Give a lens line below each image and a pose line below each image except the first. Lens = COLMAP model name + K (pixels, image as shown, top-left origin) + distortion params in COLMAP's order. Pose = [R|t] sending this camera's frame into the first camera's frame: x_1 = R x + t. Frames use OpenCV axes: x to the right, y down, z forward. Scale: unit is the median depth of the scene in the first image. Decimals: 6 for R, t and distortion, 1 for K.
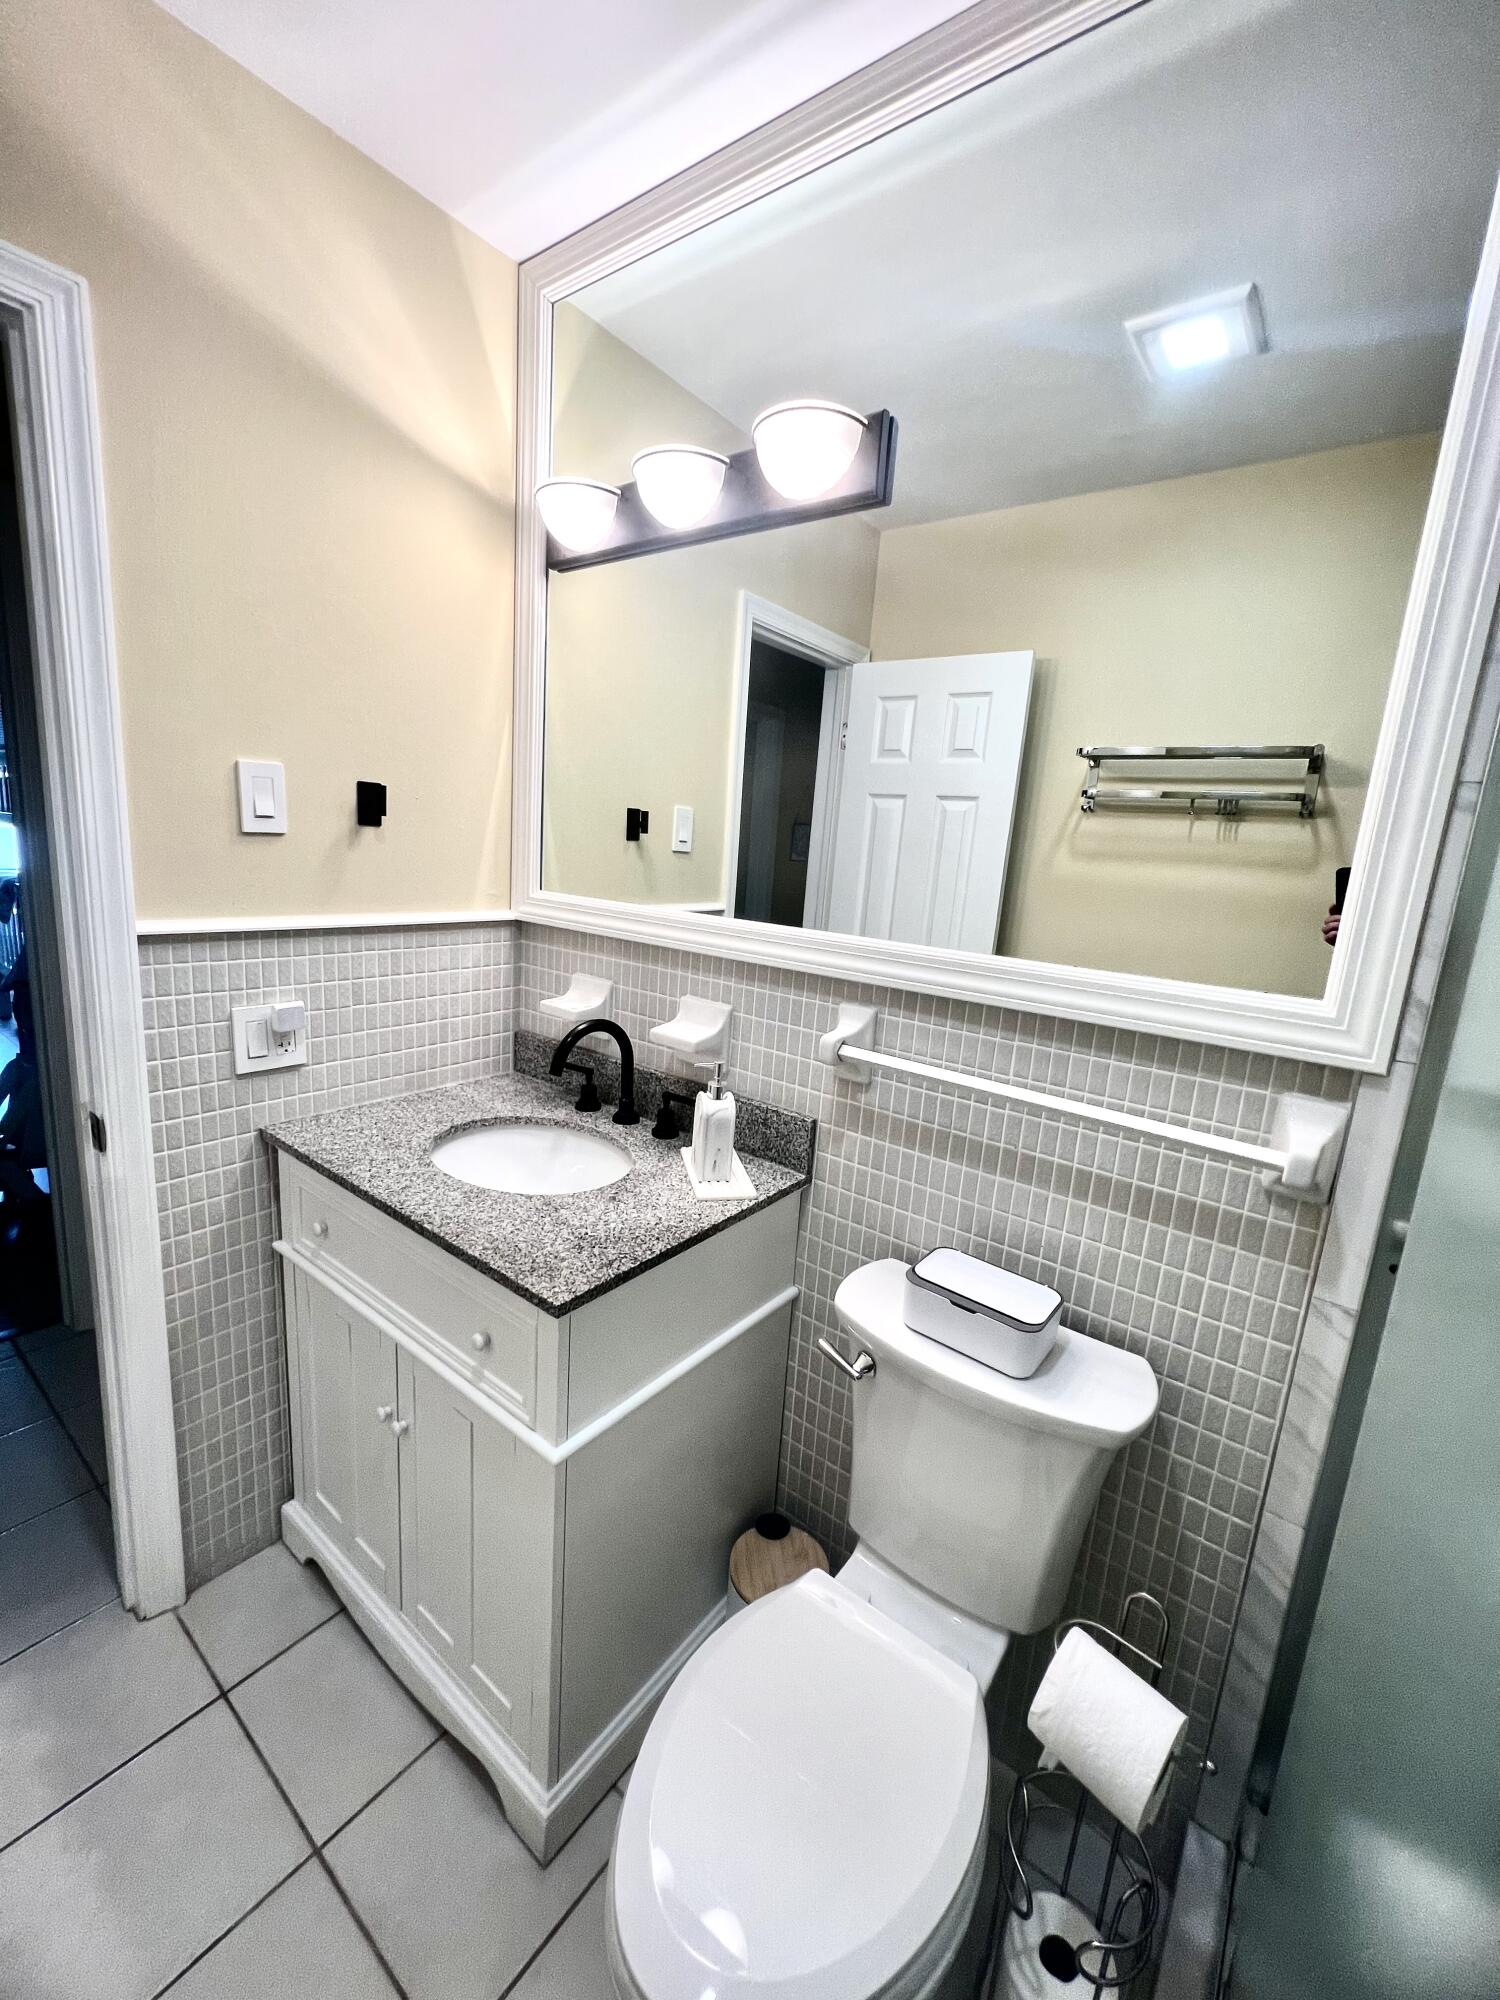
lens RADIAL K [[800.8, 0, 735.8], [0, 800.8, 991.0], [0, 0, 1]] dist [0.002424, 0.000437]
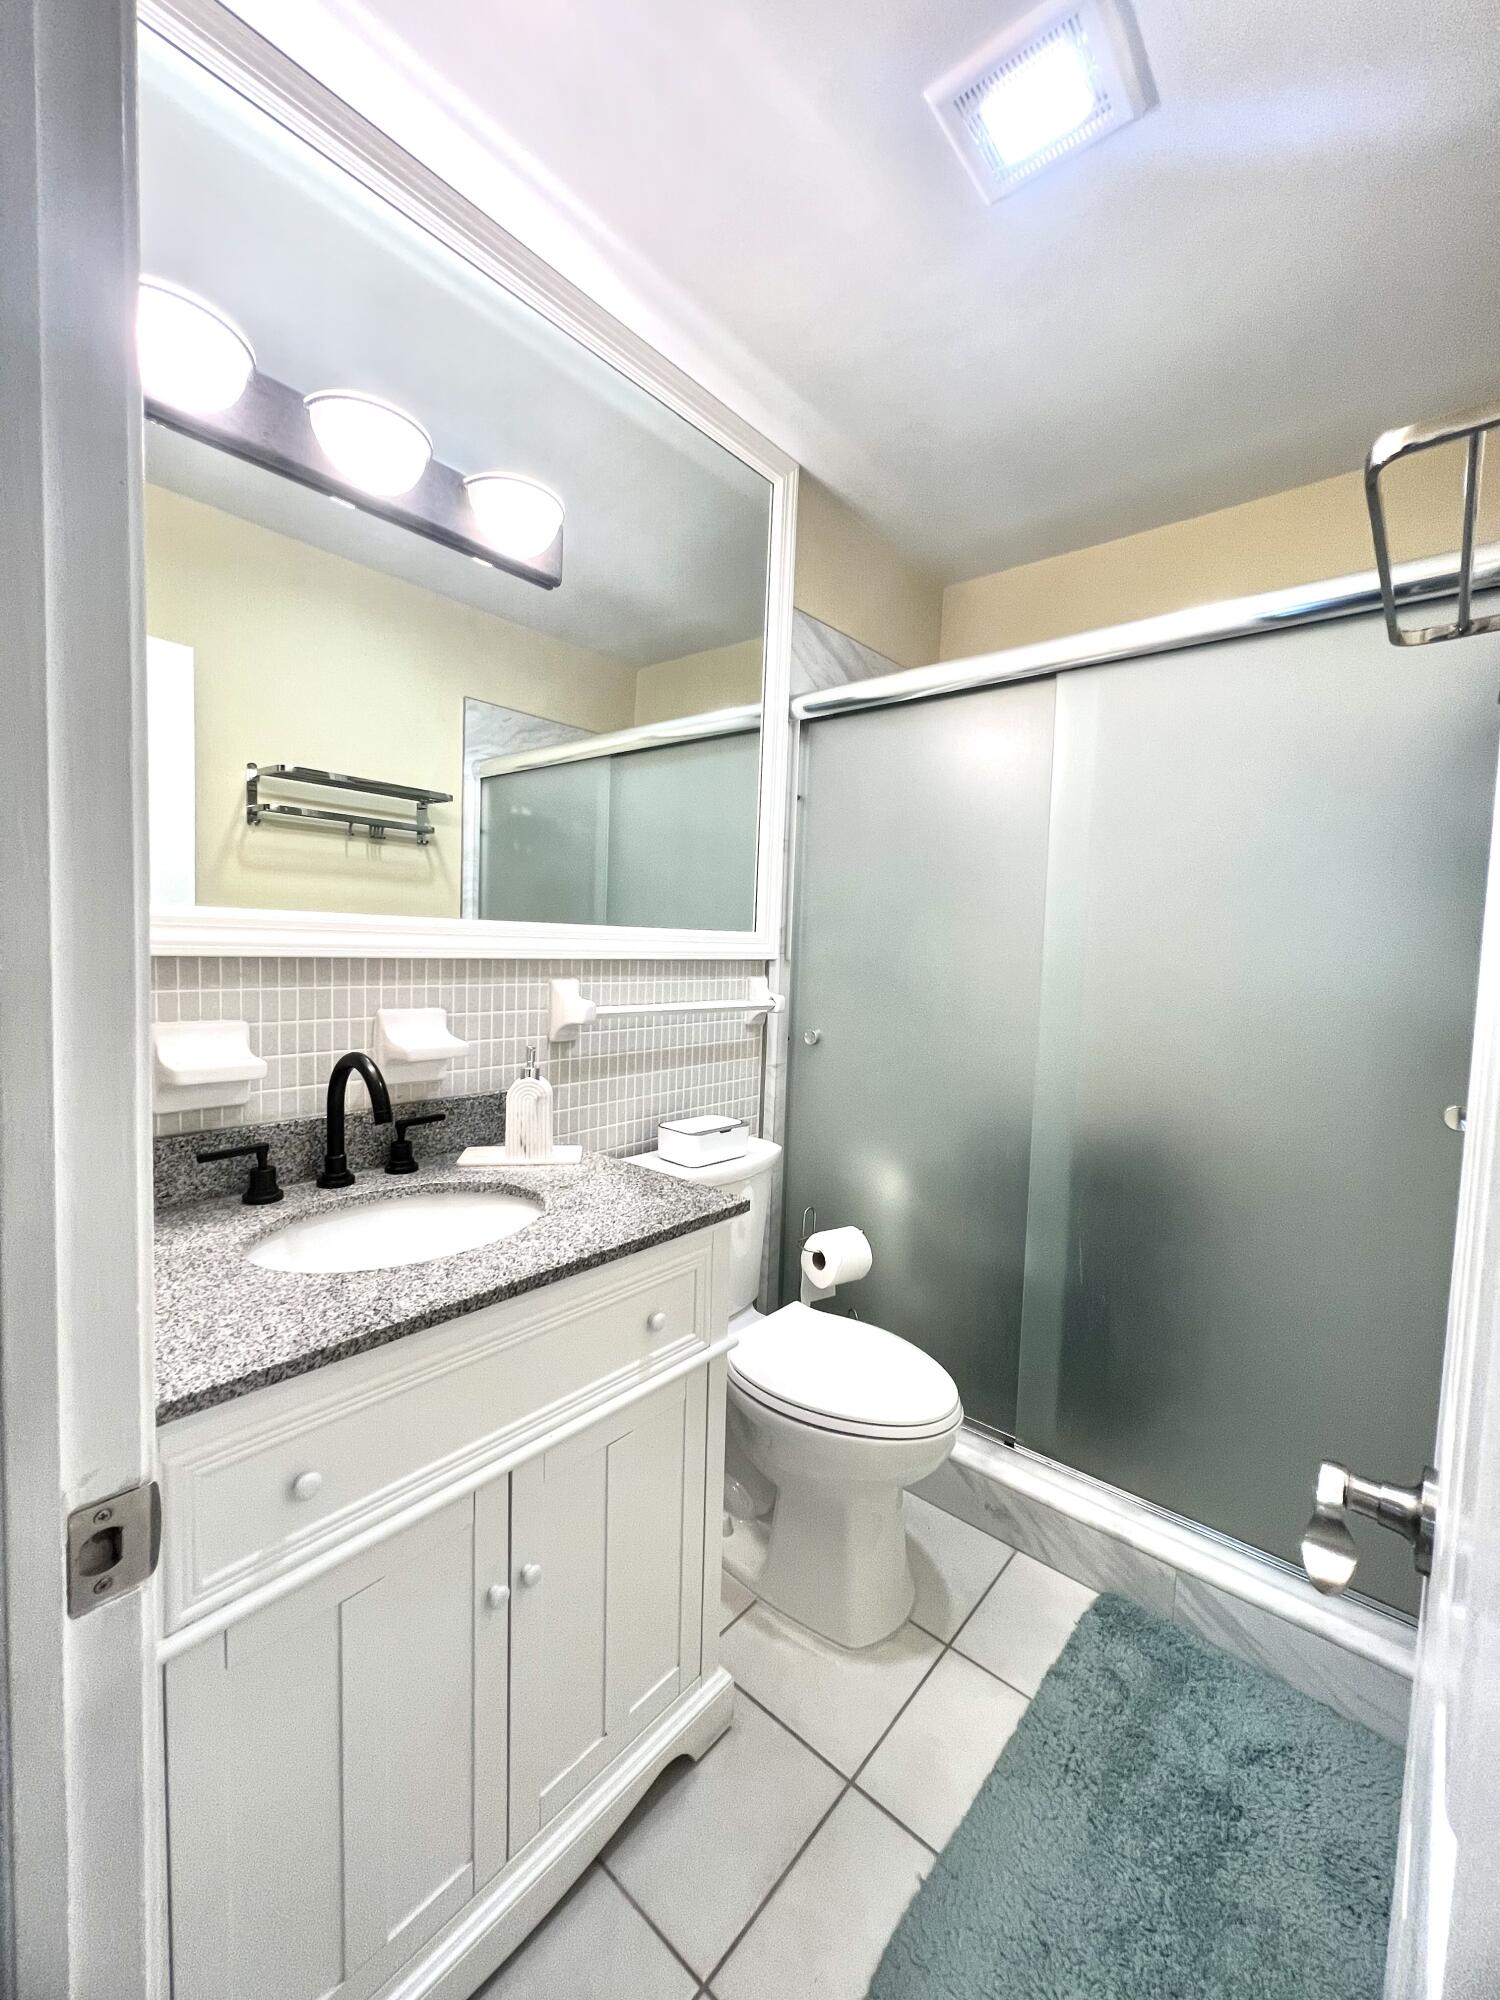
lens RADIAL K [[800.8, 0, 735.8], [0, 800.8, 991.0], [0, 0, 1]] dist [0.002424, 0.000437]
pose [[0.060983, -0.123496, 0.990470, -1.056174], [0.155248, 0.981413, 0.112808, -0.062993], [-0.985991, 0.146890, 0.079022, 0.628392]]
